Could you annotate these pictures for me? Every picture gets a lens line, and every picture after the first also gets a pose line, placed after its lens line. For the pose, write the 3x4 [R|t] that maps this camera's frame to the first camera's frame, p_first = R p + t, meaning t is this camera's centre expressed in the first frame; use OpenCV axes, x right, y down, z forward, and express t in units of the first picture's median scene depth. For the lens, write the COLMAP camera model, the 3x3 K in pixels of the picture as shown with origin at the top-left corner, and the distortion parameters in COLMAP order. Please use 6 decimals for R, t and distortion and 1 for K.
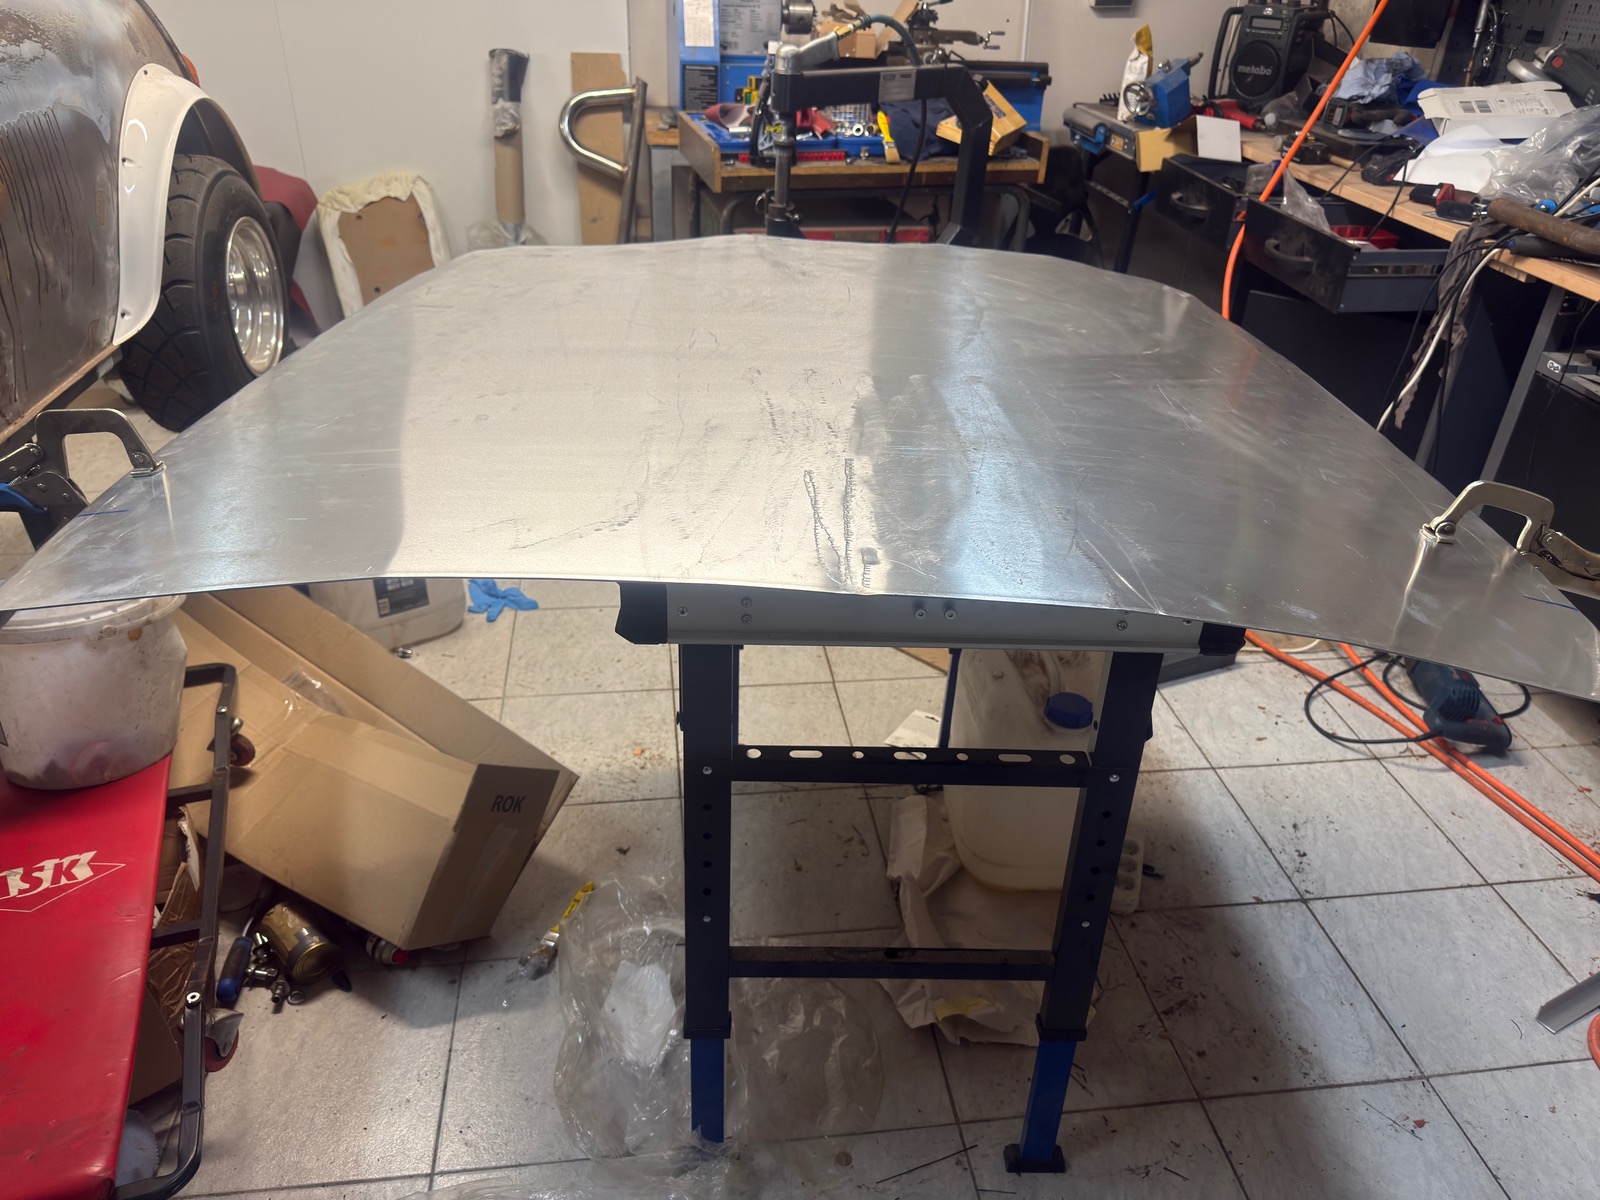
lens RADIAL K [[1122.3, 0, 795.1], [0, 1122.3, 590.8], [0, 0, 1]] dist [-0.002396, -0.003085]
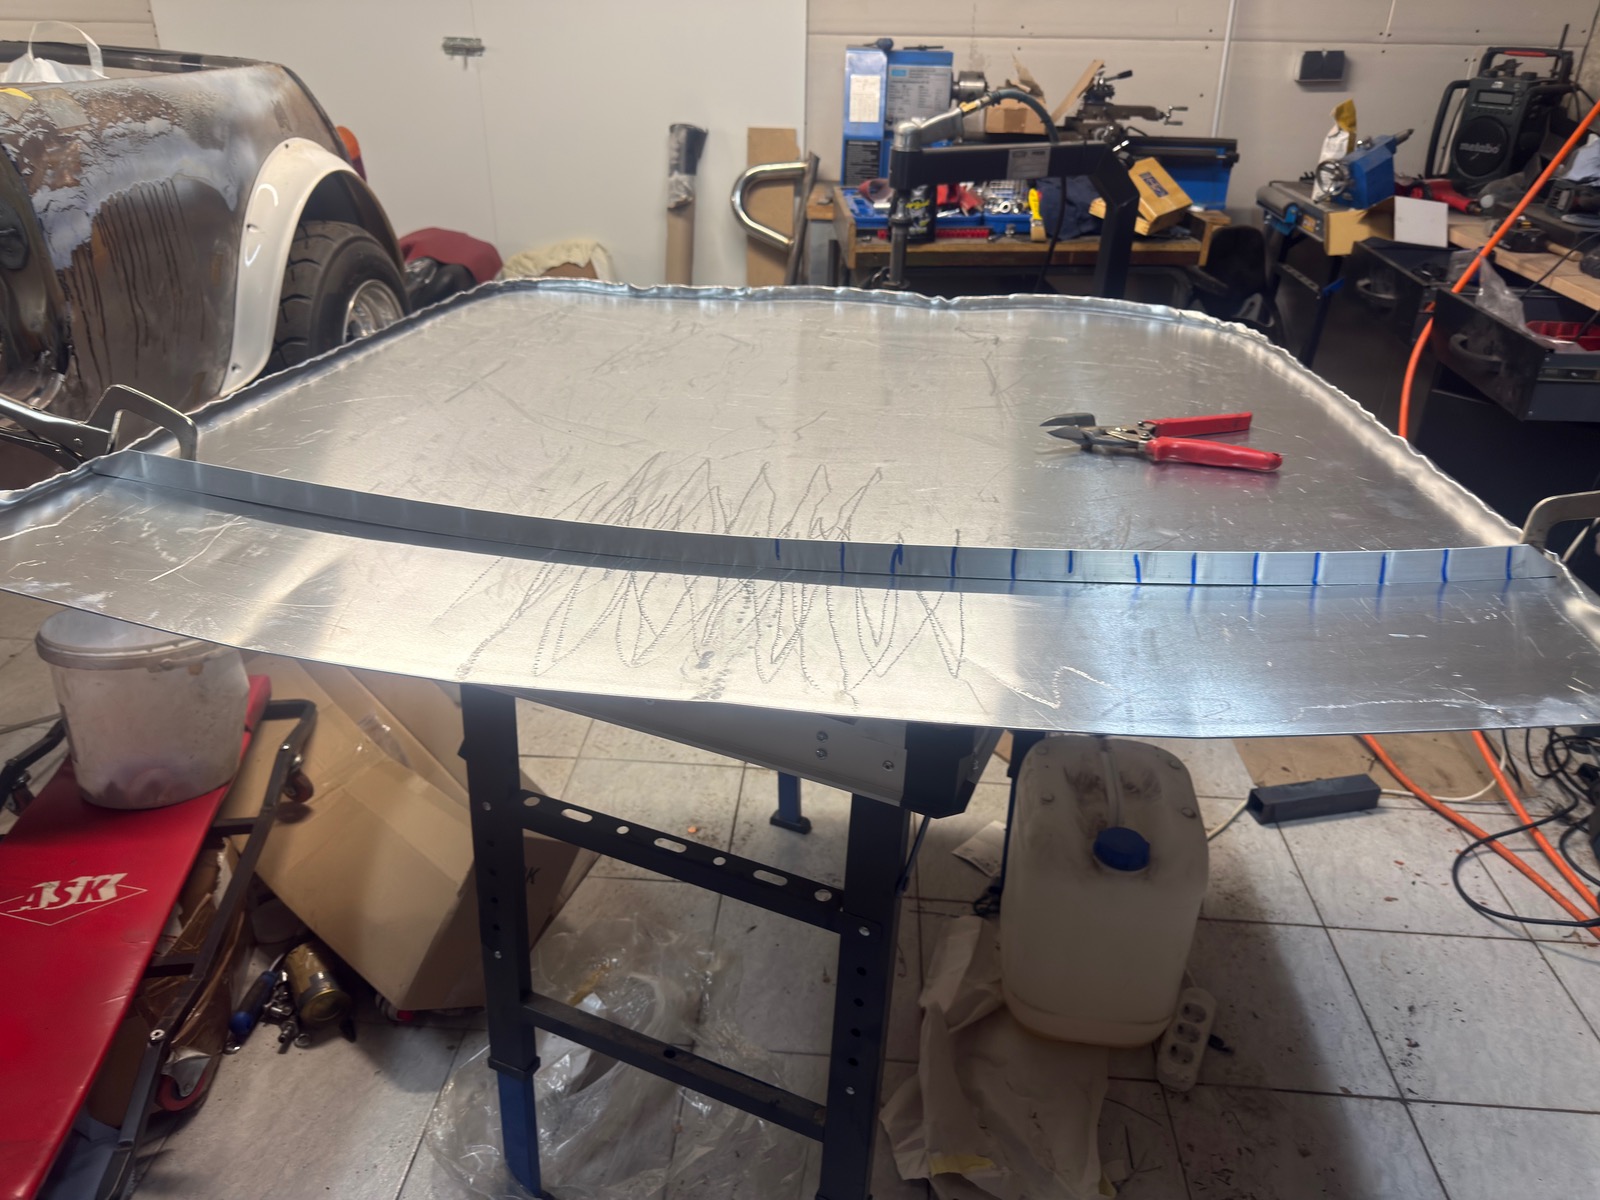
lens RADIAL K [[1120.6, 0, 800.0], [0, 1120.6, 600.0], [0, 0, 1]] dist [0.003994, -0.012283]
pose [[0.978916, 0.080289, -0.187820, 0.111414], [-0.089189, 0.995235, -0.039411, -0.024600], [0.183761, 0.055332, 0.981412, 0.047288]]
